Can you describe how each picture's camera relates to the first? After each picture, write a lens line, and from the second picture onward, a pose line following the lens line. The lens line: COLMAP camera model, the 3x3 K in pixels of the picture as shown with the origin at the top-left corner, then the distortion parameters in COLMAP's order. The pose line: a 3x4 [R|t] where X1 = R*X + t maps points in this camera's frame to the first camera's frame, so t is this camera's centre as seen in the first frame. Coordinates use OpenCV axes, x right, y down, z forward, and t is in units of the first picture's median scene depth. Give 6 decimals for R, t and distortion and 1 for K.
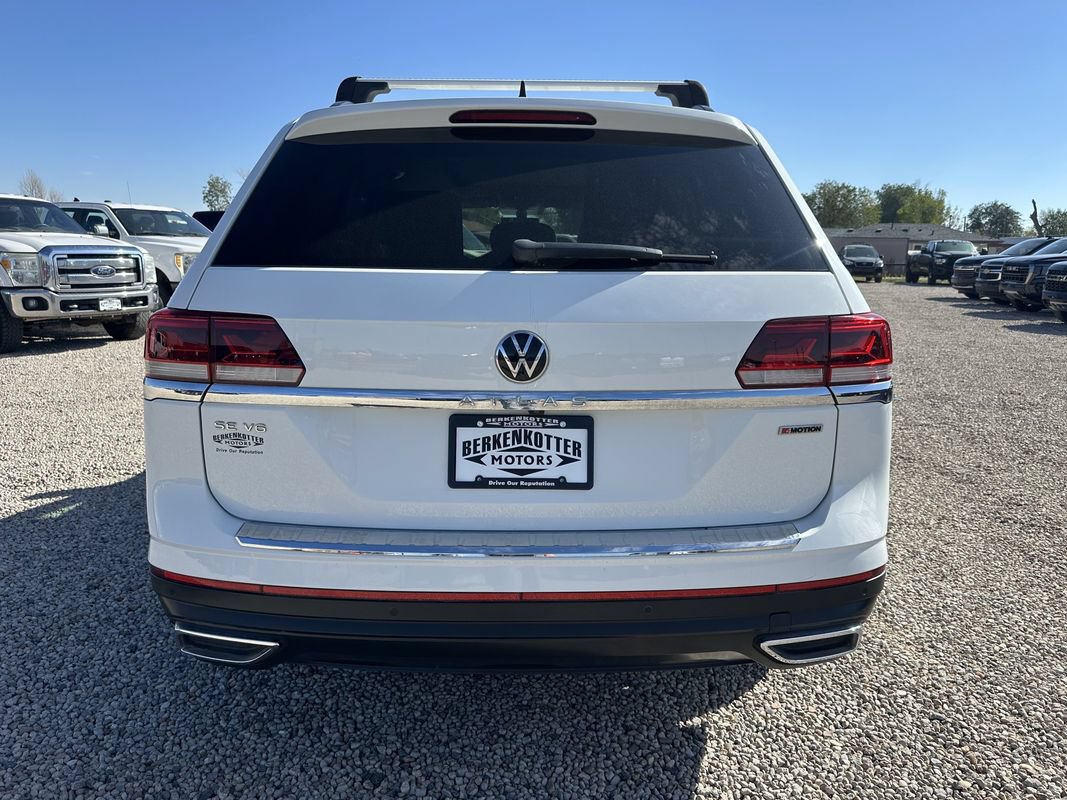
lens RADIAL K [[775.8, 0, 533.5], [0, 775.8, 400.0], [0, 0, 1]] dist [0.081462, -0.104108]
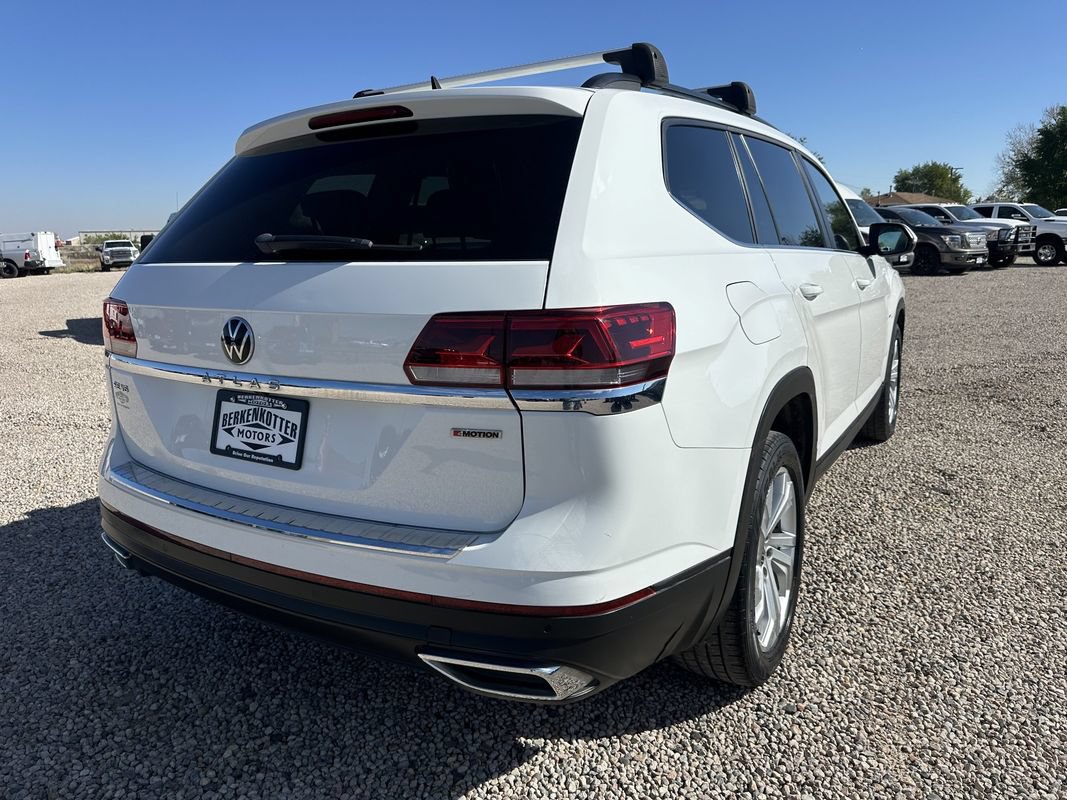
lens RADIAL K [[775.8, 0, 533.5], [0, 775.8, 400.0], [0, 0, 1]] dist [0.081462, -0.104108]
pose [[0.833391, 0.079003, -0.547007, 0.911386], [-0.069179, 0.996858, 0.038577, -0.042416], [0.548336, 0.005692, 0.836238, 0.289865]]
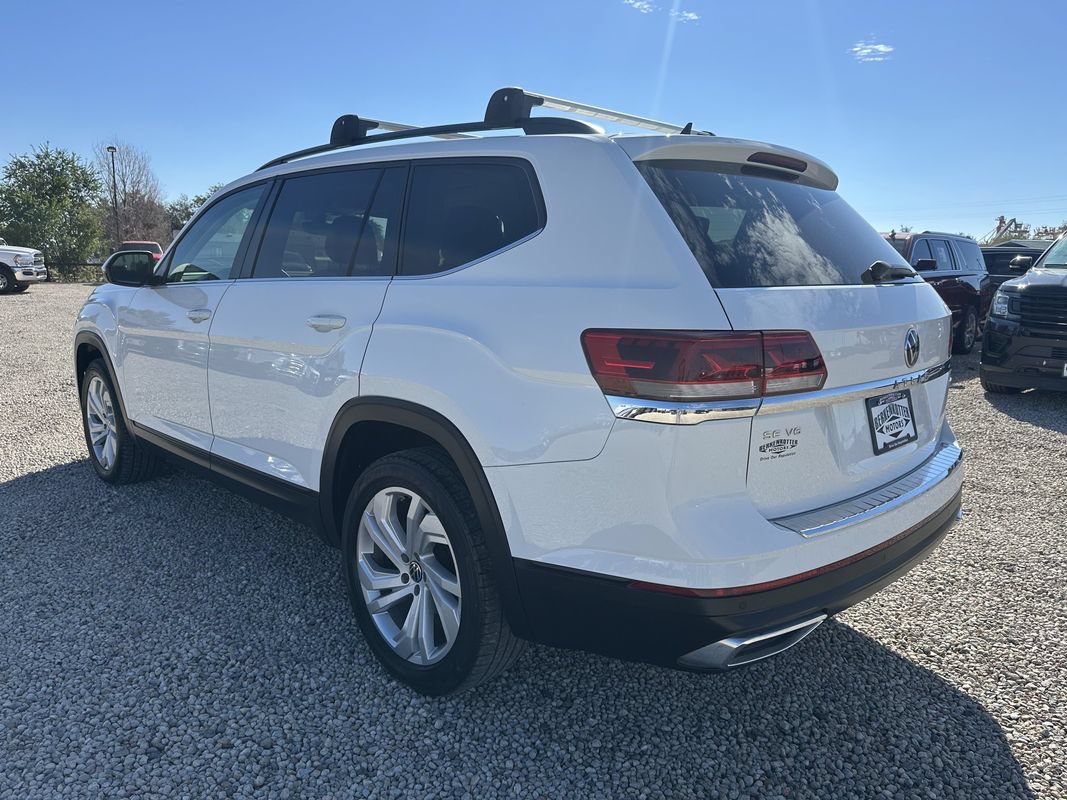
lens RADIAL K [[774.5, 0, 528.5], [0, 774.5, 408.6], [0, 0, 1]] dist [-0.001583, -0.004224]
pose [[0.740941, -0.133051, 0.658258, -1.348100], [0.123388, 0.990463, 0.061311, -0.110920], [-0.660137, 0.035794, 0.750292, 0.417623]]
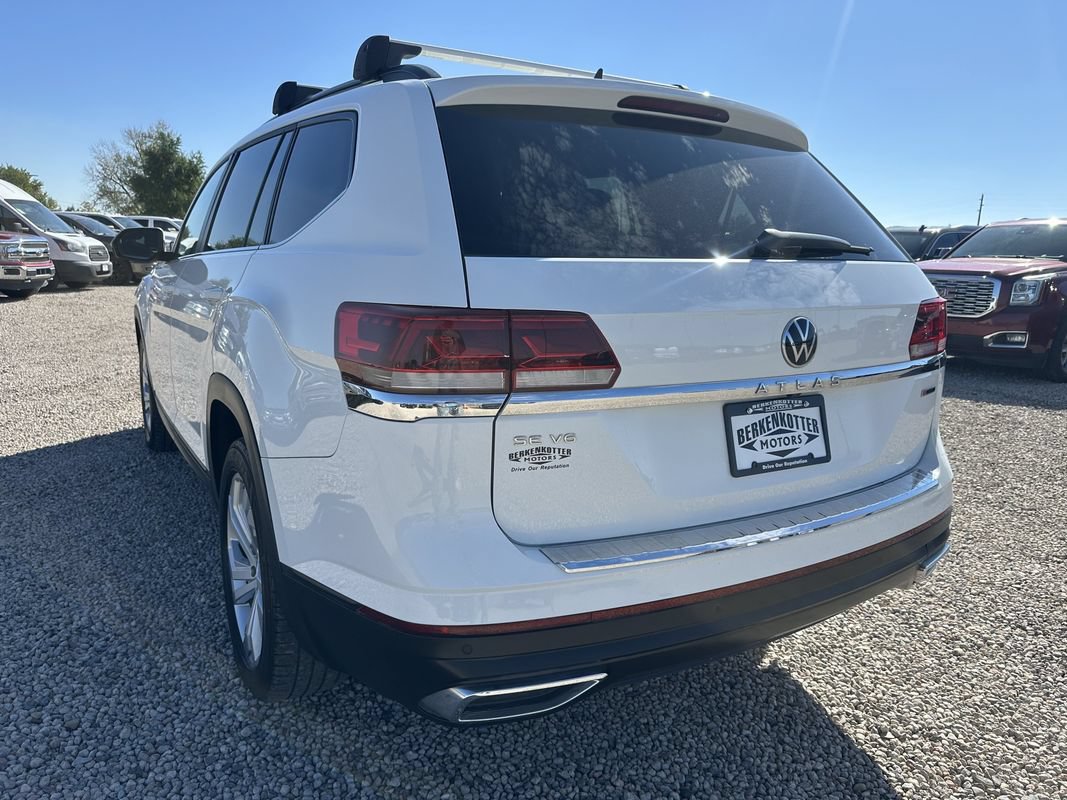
lens RADIAL K [[773.4, 0, 533.5], [0, 773.4, 400.0], [0, 0, 1]] dist [-0.002761, -0.003034]
pose [[0.880207, -0.087667, 0.466423, -0.784408], [0.080156, 0.996133, 0.035963, -0.042261], [-0.467772, 0.005732, 0.883831, 0.239902]]
